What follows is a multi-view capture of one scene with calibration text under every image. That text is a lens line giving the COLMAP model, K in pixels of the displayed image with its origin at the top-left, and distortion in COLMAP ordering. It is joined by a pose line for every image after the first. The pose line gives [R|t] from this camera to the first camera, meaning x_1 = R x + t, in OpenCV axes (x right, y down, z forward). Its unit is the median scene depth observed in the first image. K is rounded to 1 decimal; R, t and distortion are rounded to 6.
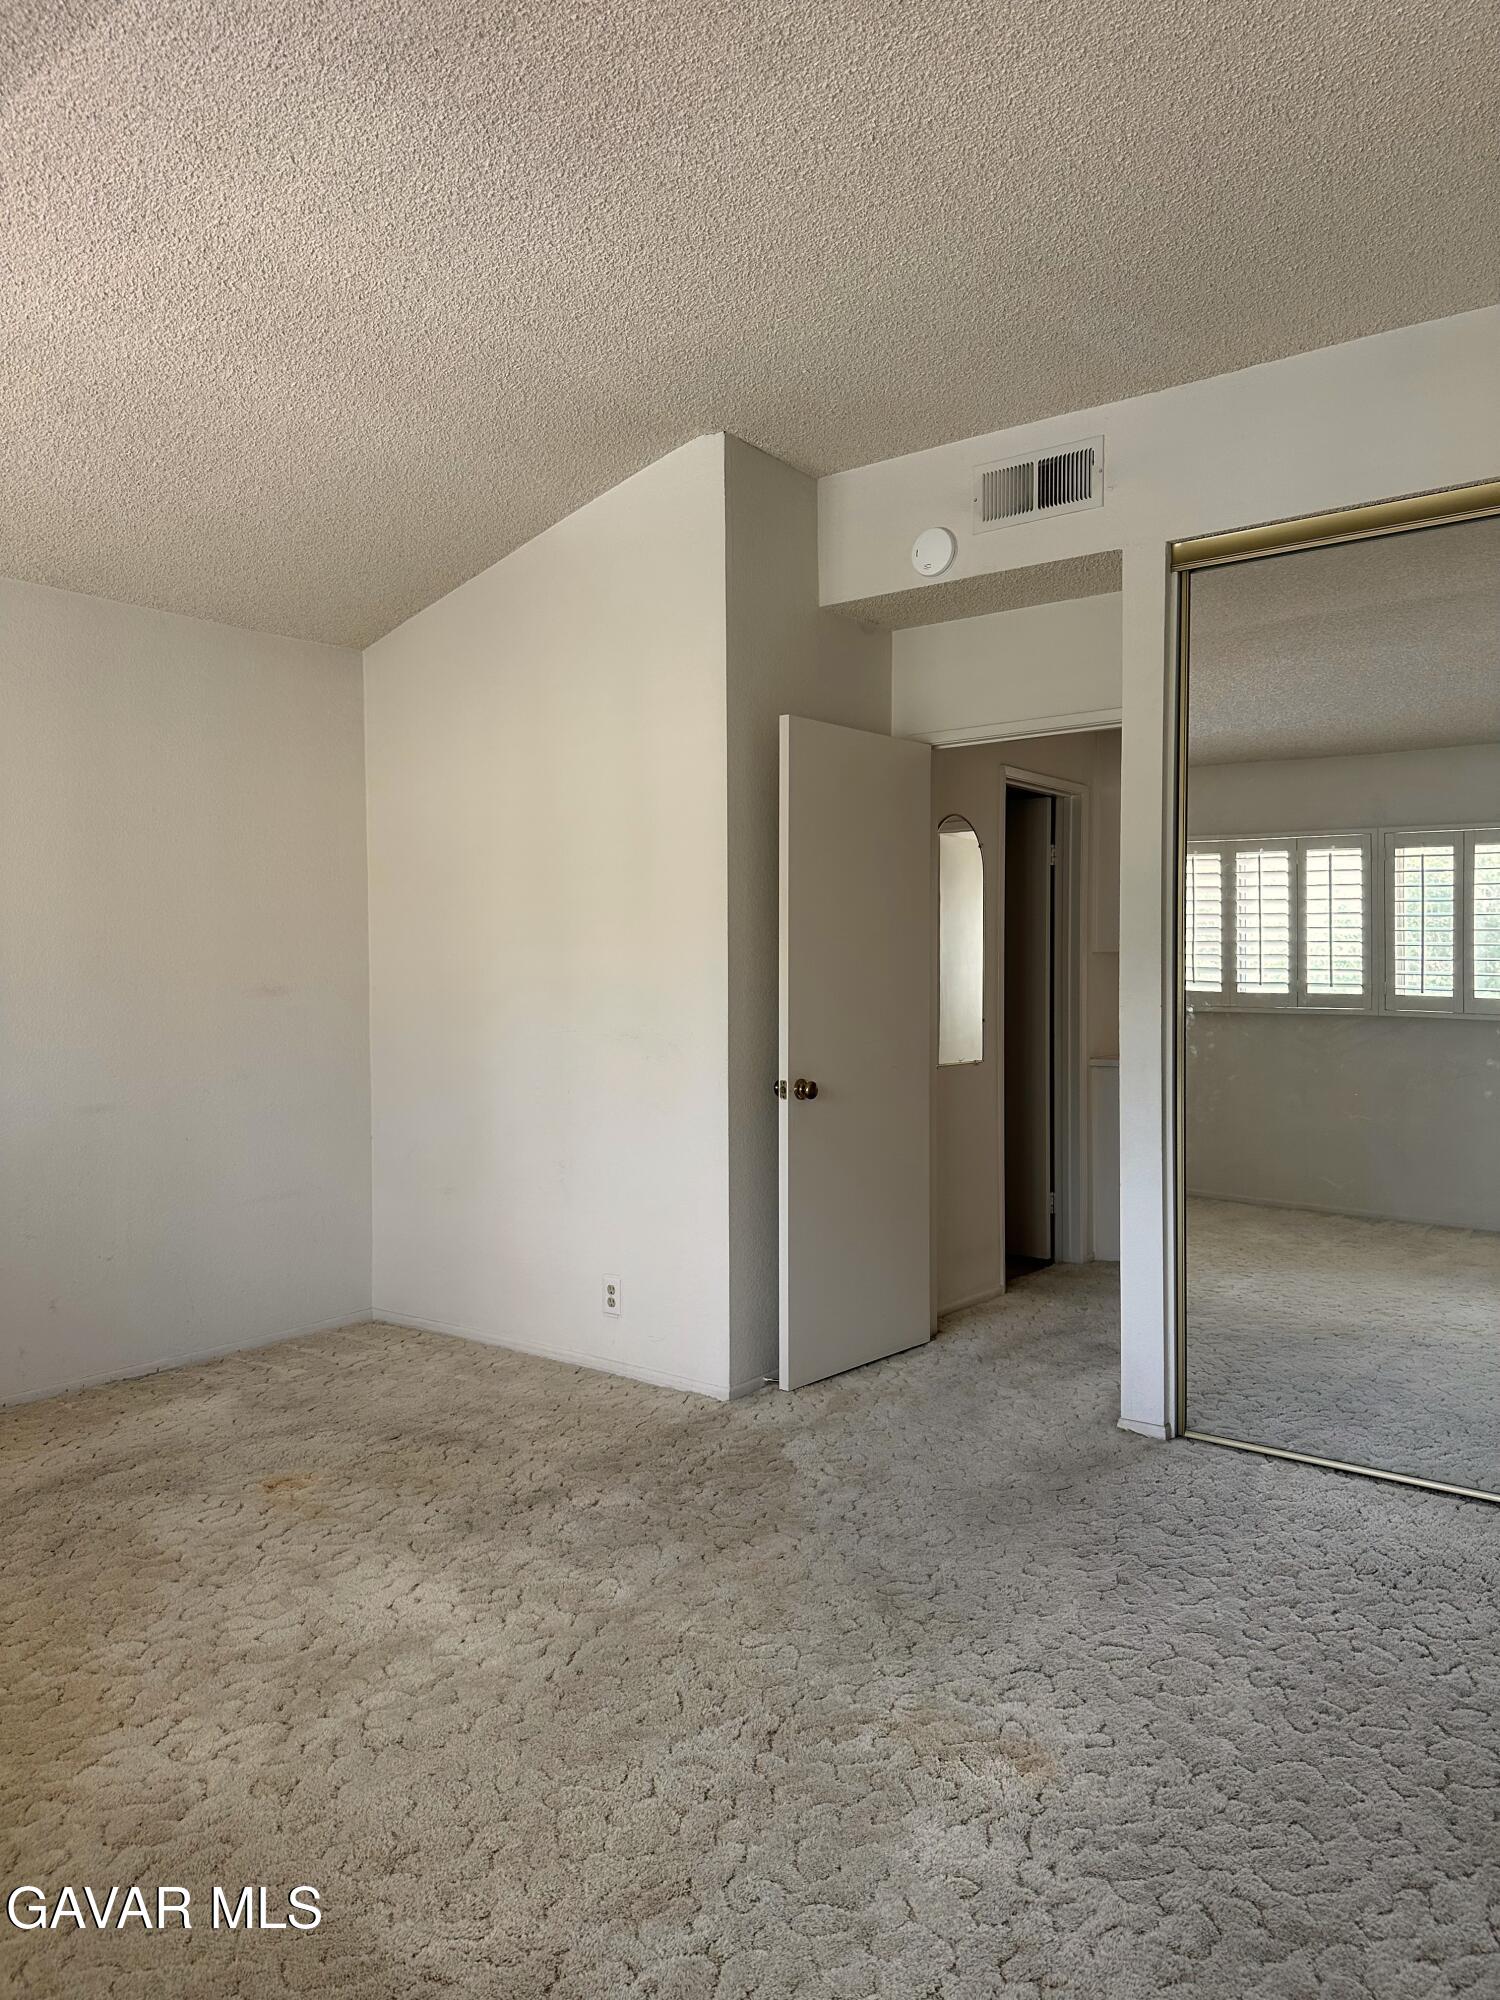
lens RADIAL K [[1422.8, 0, 751.1], [0, 1422.8, 995.9], [0, 0, 1]] dist [-0.008154, -0.004497]
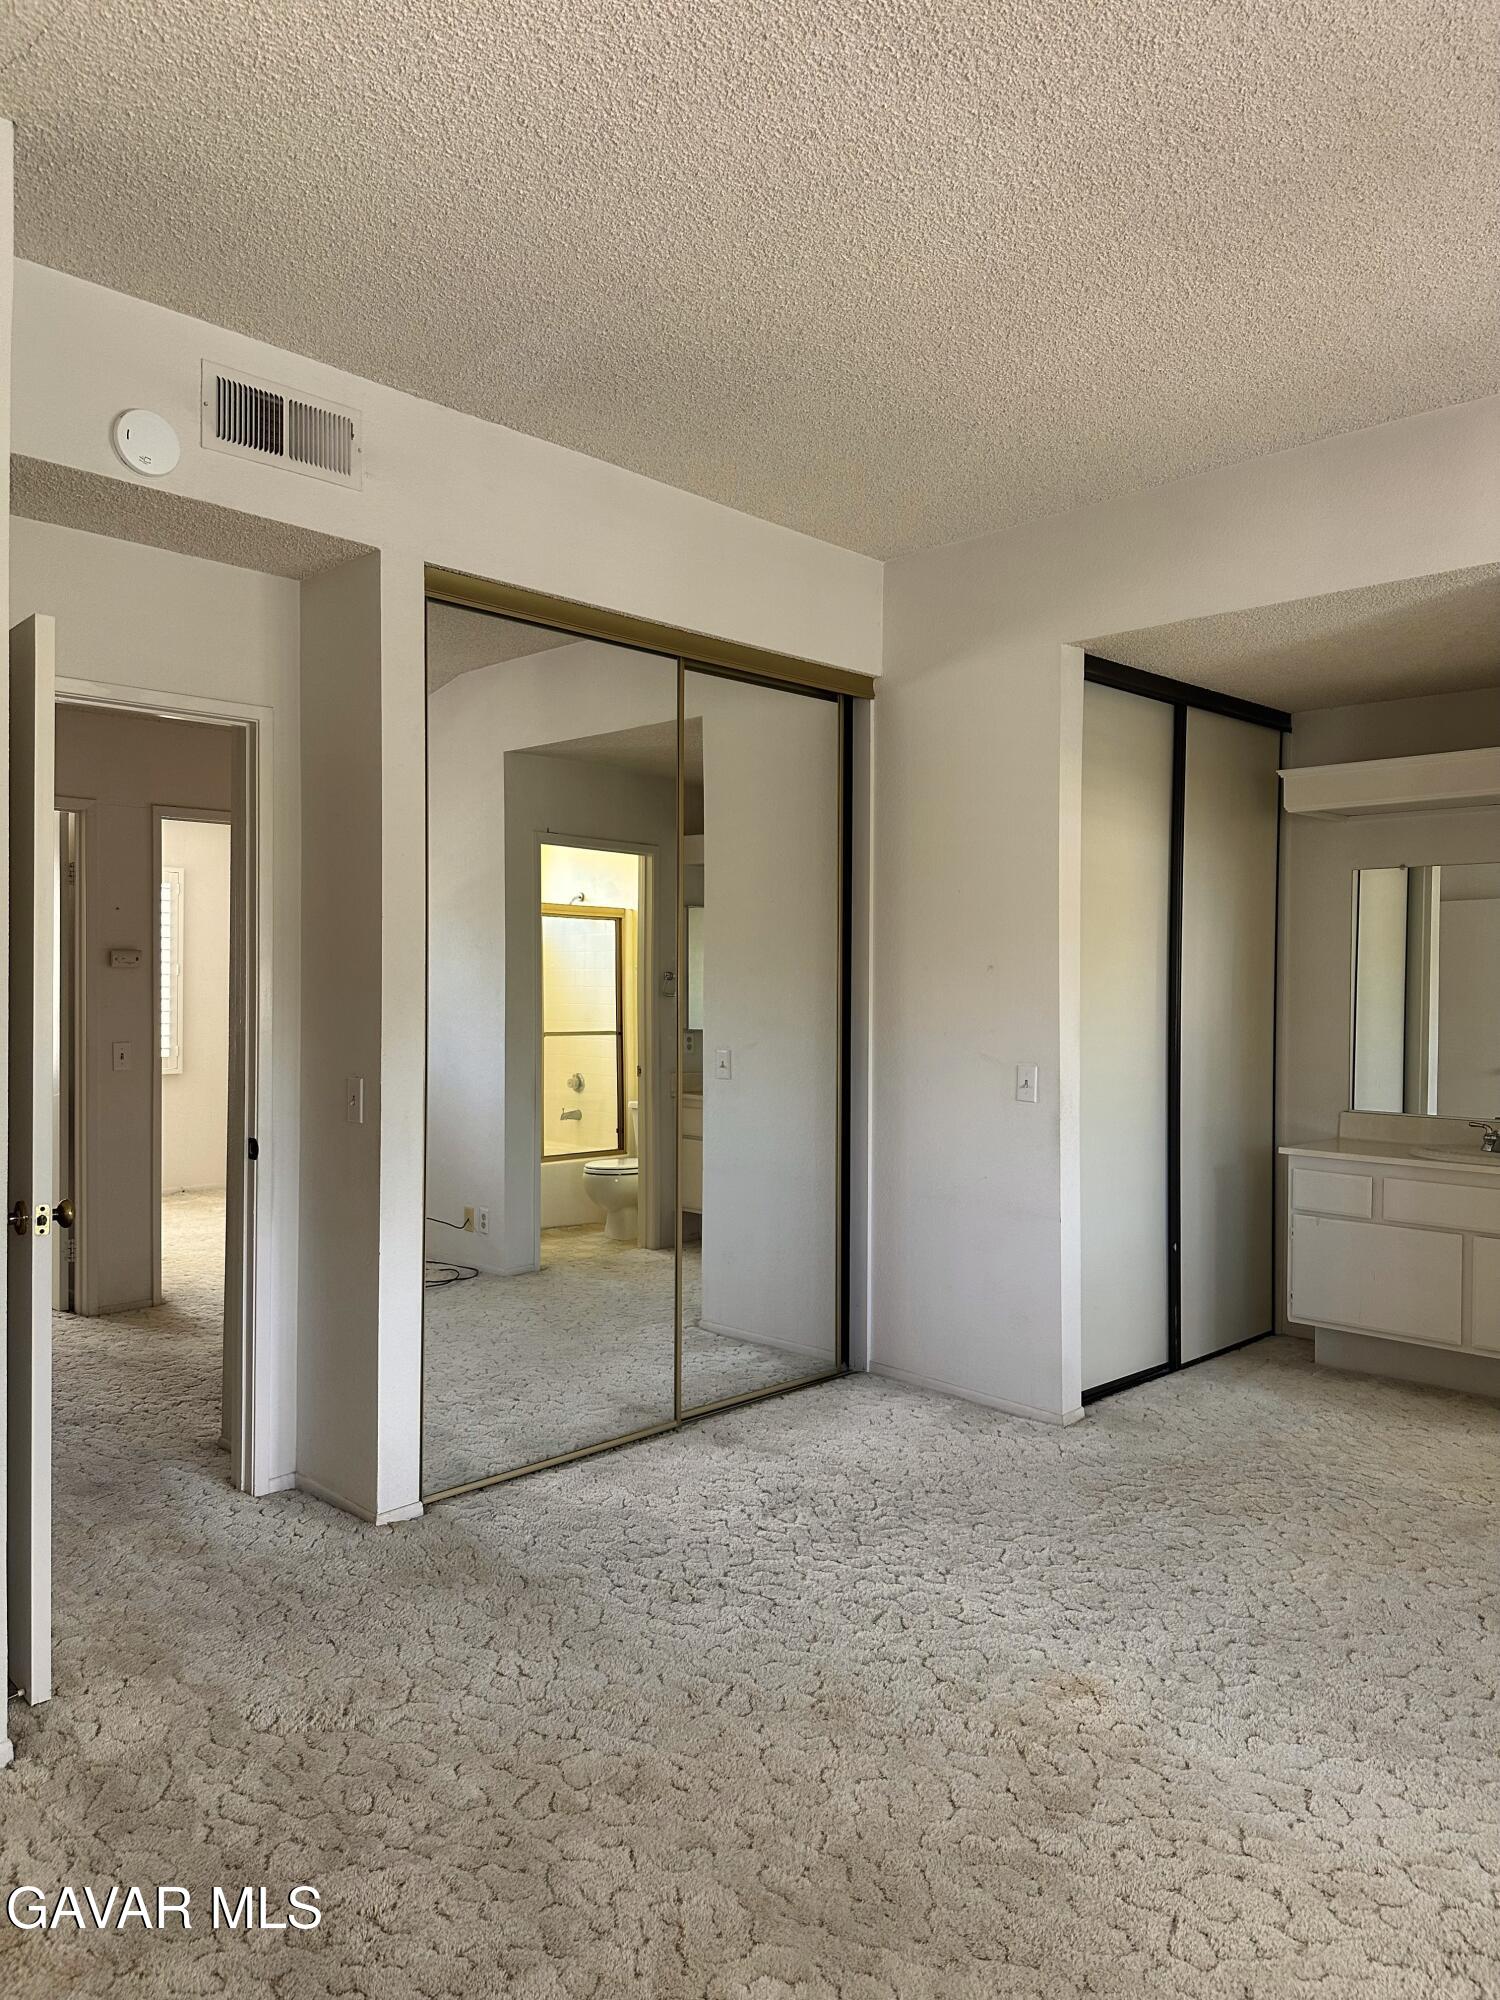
lens RADIAL K [[1422.8, 0, 750.9], [0, 1422.8, 996.3], [0, 0, 1]] dist [-0.008154, -0.004497]
pose [[0.088849, -0.009465, 0.996000, -0.616505], [0.009776, 0.999915, 0.008630, -0.037168], [-0.995997, 0.008970, 0.088934, 0.689164]]
